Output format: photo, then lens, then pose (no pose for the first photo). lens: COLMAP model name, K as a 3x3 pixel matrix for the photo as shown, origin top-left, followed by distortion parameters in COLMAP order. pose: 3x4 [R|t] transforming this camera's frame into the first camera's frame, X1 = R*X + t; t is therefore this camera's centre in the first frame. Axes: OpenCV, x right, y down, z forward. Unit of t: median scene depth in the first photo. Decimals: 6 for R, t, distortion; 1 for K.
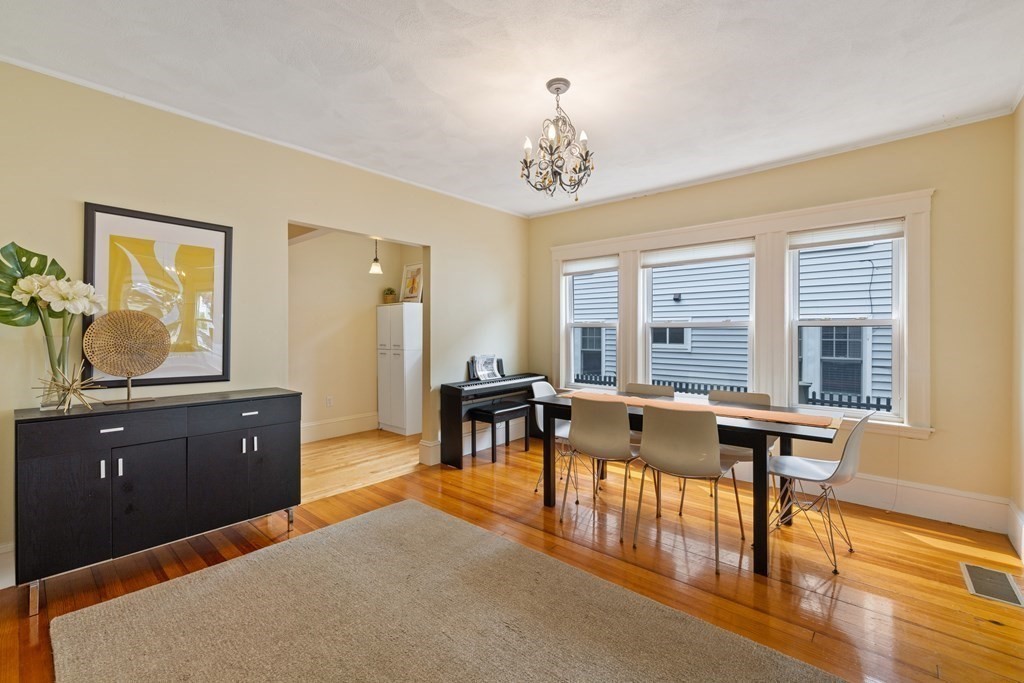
lens RADIAL K [[434.4, 0, 506.6], [0, 434.4, 335.0], [0, 0, 1]] dist [-0.006075, 0.001484]
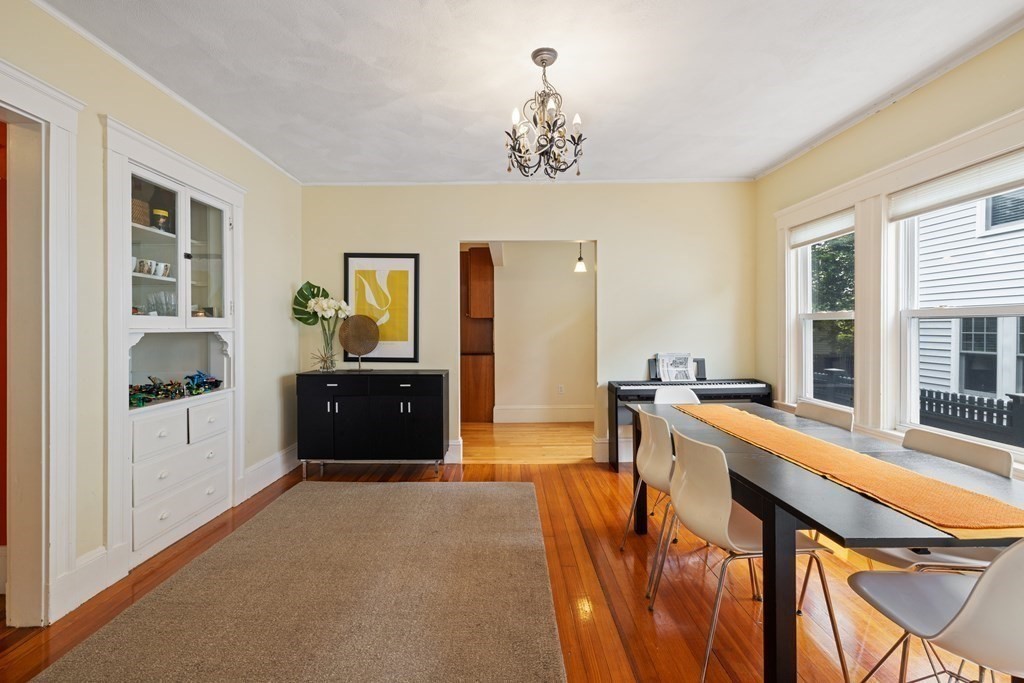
lens RADIAL K [[434.4, 0, 502.6], [0, 434.4, 333.7], [0, 0, 1]] dist [-0.006075, 0.001484]
pose [[0.659867, 0.006912, -0.751350, 0.618197], [-0.000633, 0.999962, 0.008643, -0.000394], [0.751382, -0.005227, 0.659847, 0.273137]]
